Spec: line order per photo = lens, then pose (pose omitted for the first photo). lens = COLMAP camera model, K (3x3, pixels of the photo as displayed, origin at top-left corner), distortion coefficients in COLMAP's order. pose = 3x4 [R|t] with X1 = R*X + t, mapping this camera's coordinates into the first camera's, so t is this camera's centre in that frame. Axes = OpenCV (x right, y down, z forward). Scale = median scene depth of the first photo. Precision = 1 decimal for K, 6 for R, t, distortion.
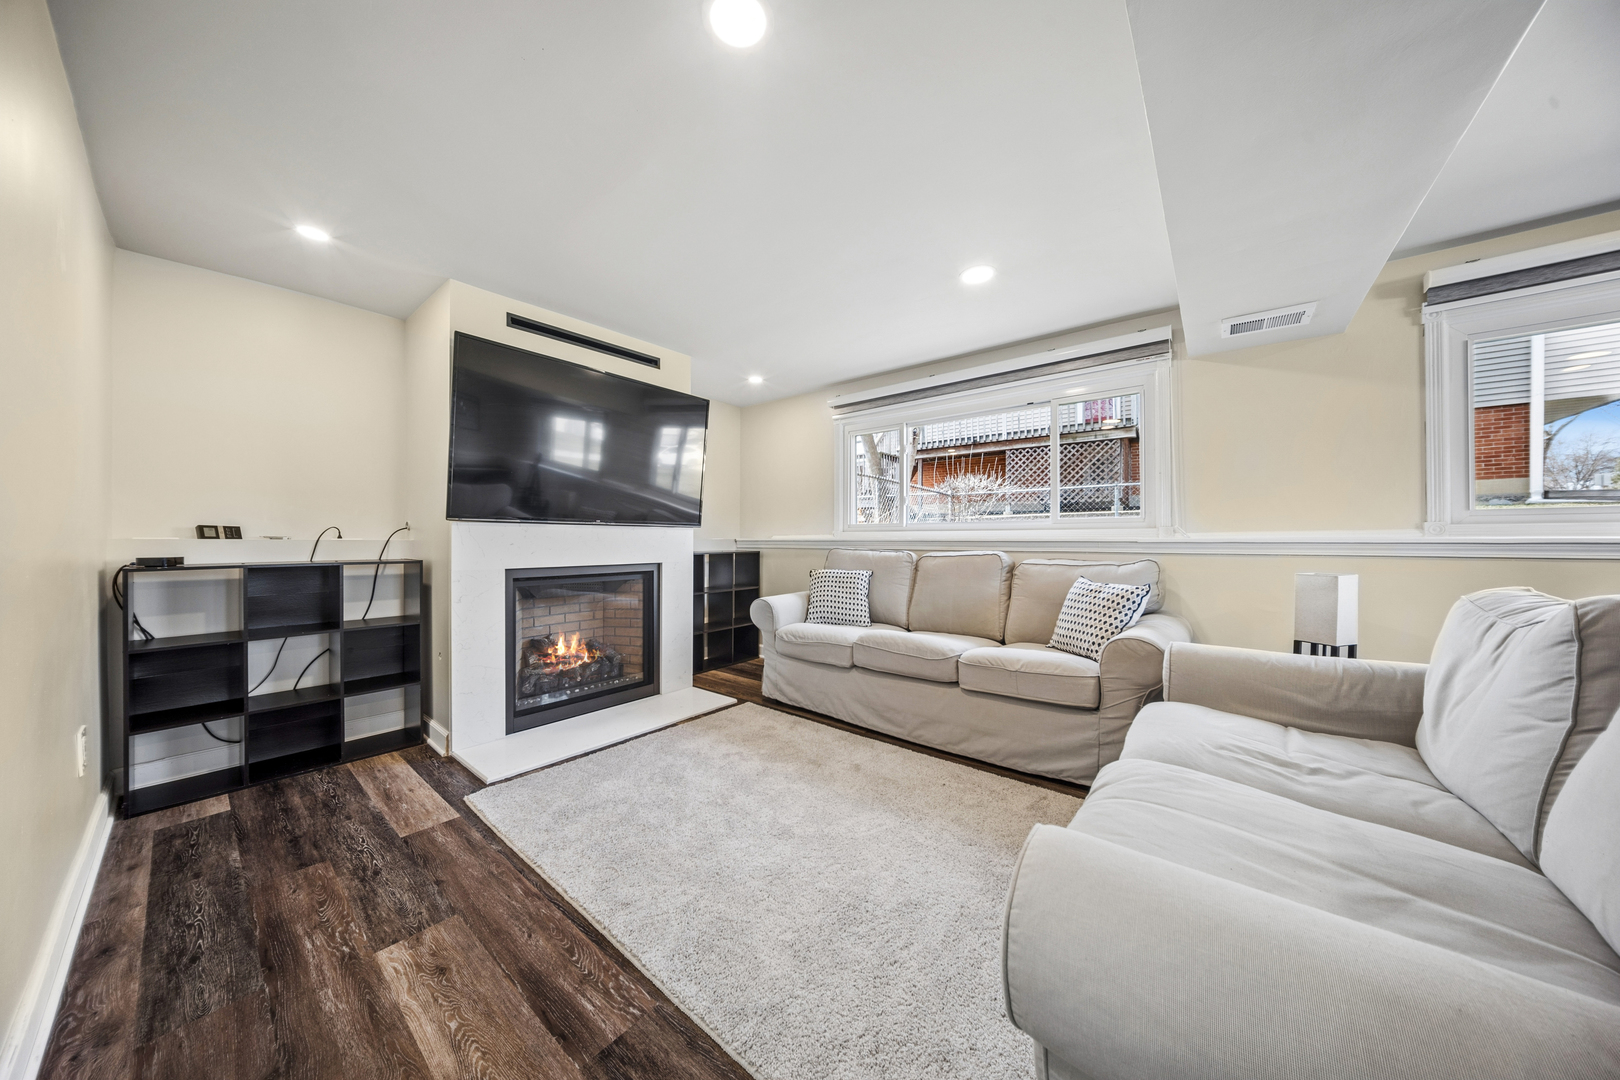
lens RADIAL K [[510.9, 0, 806.1], [0, 510.9, 535.5], [0, 0, 1]] dist [-0.011047, 0.000199]
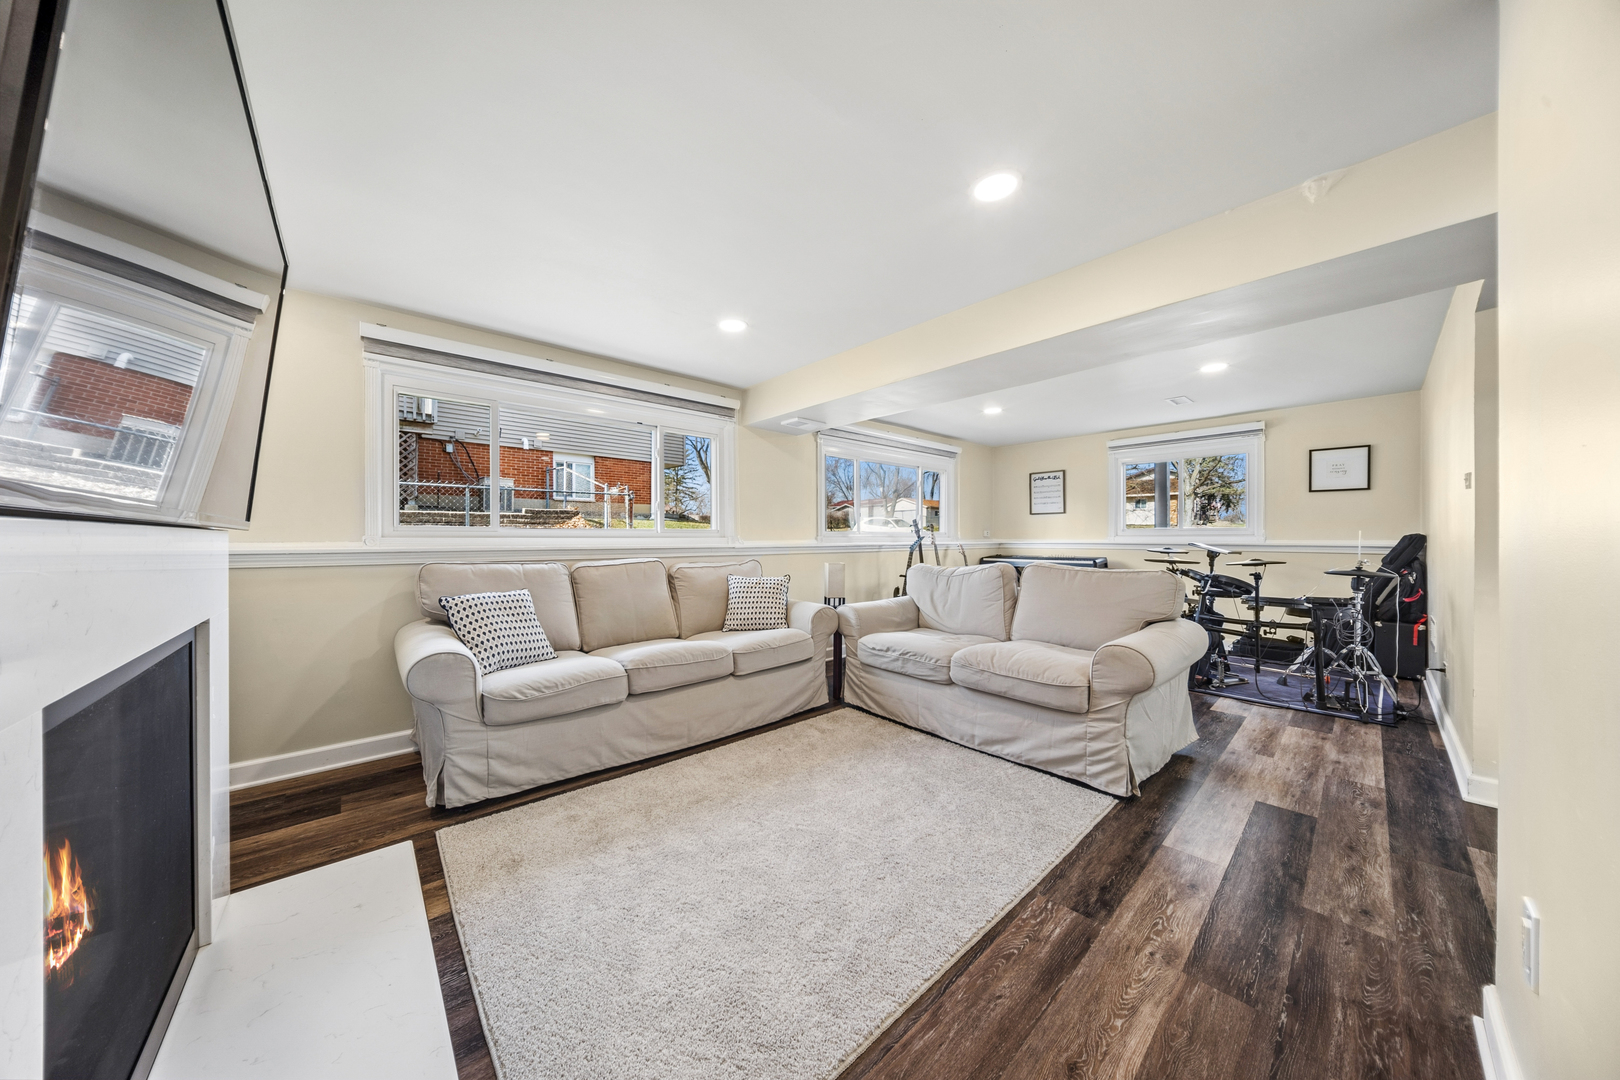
lens RADIAL K [[510.9, 0, 806.1], [0, 510.9, 535.5], [0, 0, 1]] dist [-0.011047, 0.000199]
pose [[0.162883, 0.009652, 0.986598, -1.336815], [-0.009945, 0.999917, -0.008140, -0.022654], [-0.986595, -0.008485, 0.162965, 1.066724]]
